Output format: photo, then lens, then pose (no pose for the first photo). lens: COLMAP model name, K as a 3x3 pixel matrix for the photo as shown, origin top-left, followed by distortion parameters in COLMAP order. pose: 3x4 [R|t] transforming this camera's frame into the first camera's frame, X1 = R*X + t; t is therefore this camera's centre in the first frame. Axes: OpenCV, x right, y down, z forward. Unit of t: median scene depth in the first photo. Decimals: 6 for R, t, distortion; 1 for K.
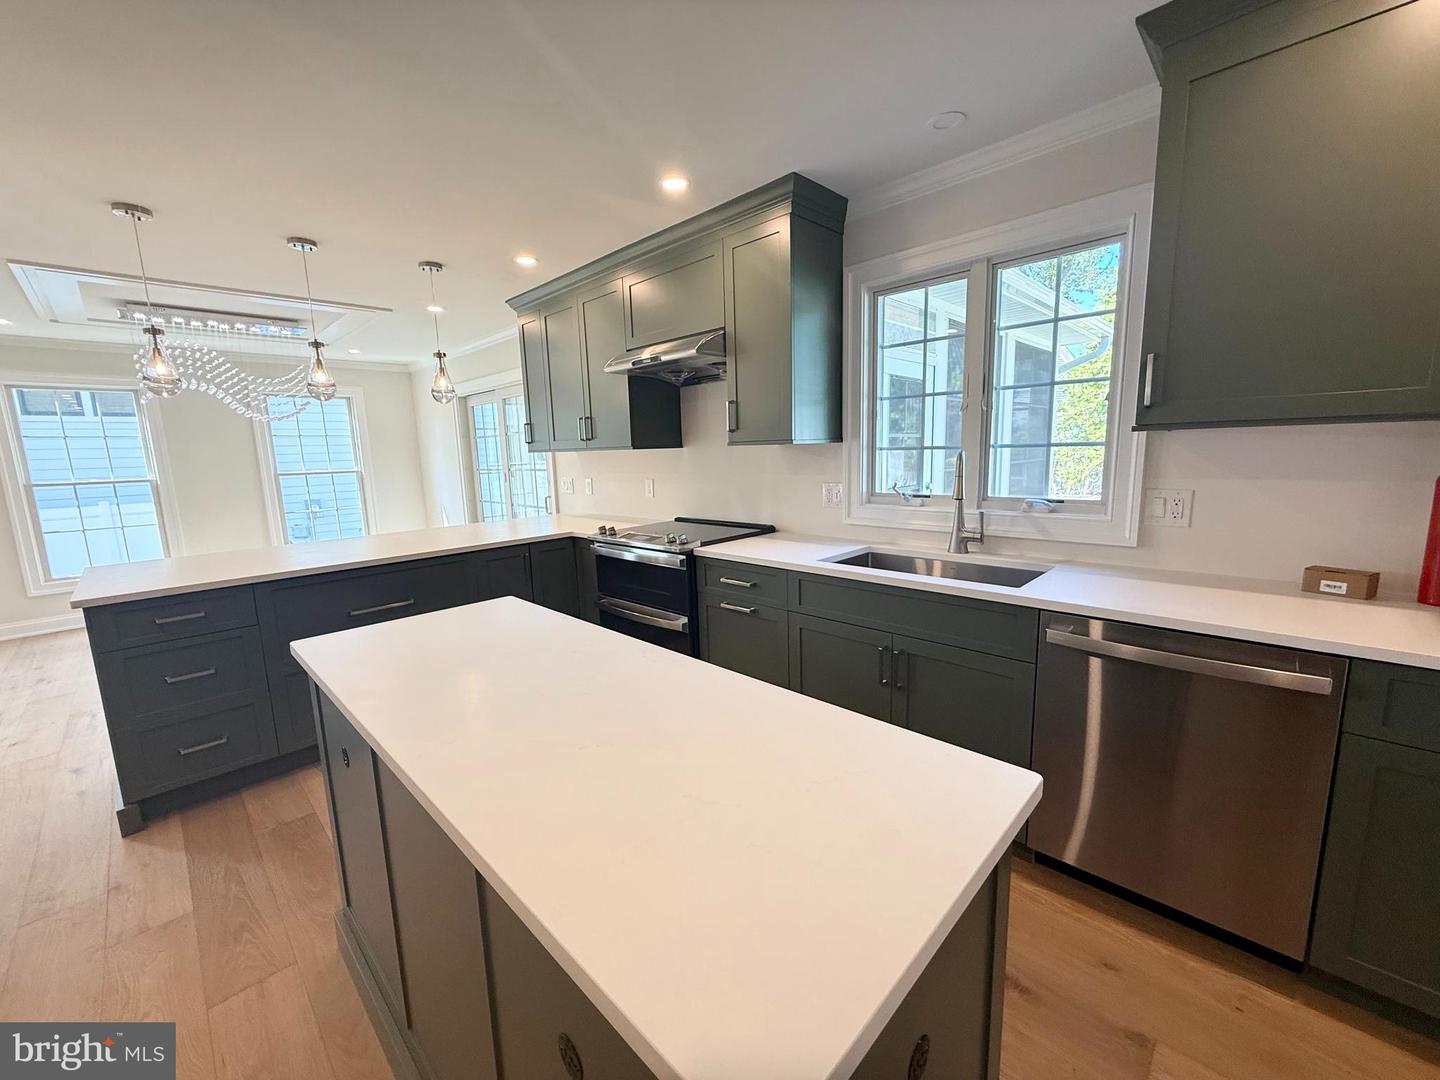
lens RADIAL K [[575.5, 0, 710.9], [0, 575.5, 542.1], [0, 0, 1]] dist [0.005711, -0.000941]
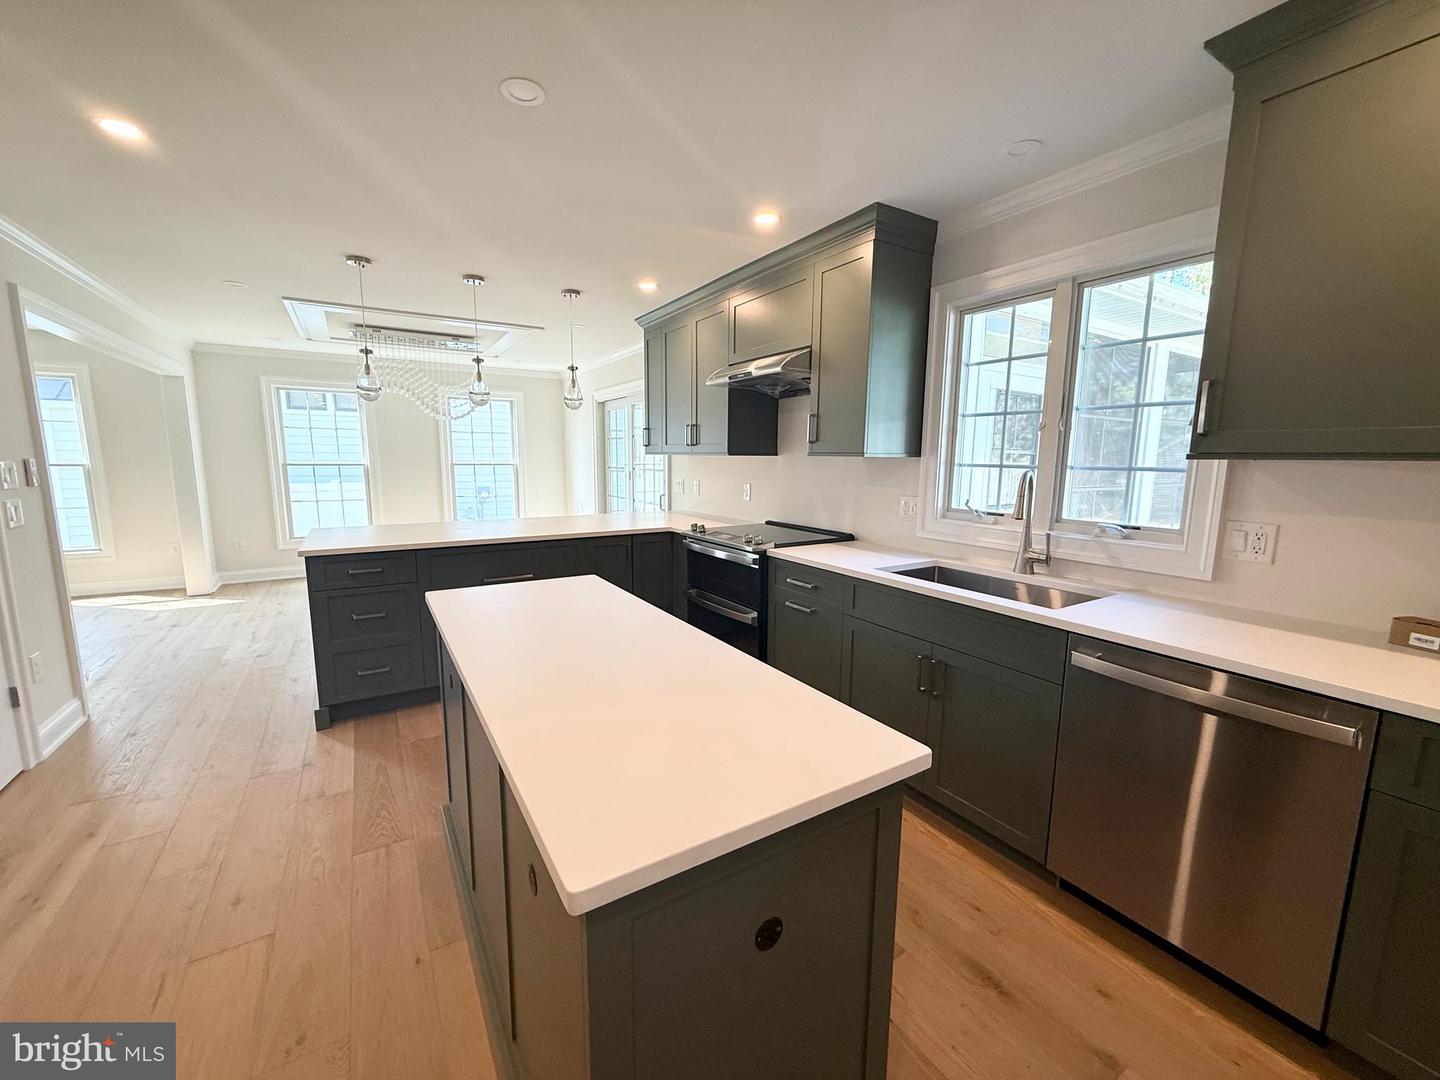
lens RADIAL K [[575.5, 0, 711.5], [0, 575.5, 542.3], [0, 0, 1]] dist [0.005711, -0.000941]
pose [[0.970689, 0.074233, -0.228590, 0.123960], [-0.075833, 0.997119, 0.001790, 0.004288], [0.228064, 0.015597, 0.973521, -0.085062]]
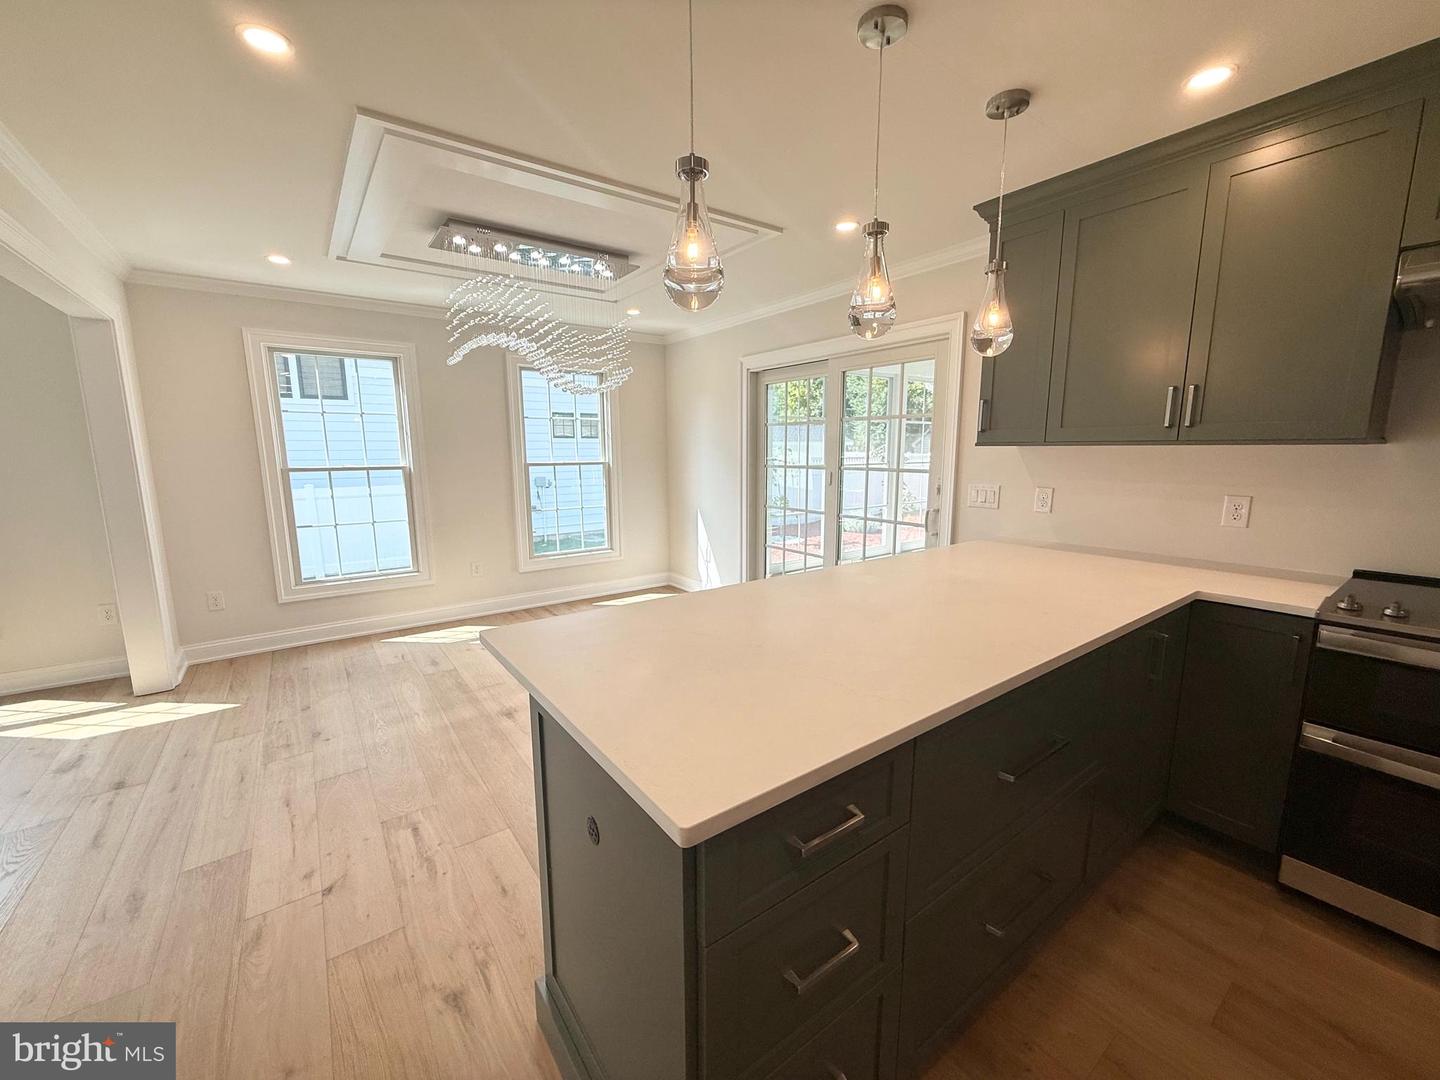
lens RADIAL K [[575.5, 0, 713.4], [0, 575.5, 541.6], [0, 0, 1]] dist [0.005711, -0.000941]
pose [[0.986889, 0.051569, -0.152941, -0.827106], [-0.050625, 0.998667, 0.010064, -0.064463], [0.153257, -0.002190, 0.988184, 0.516042]]
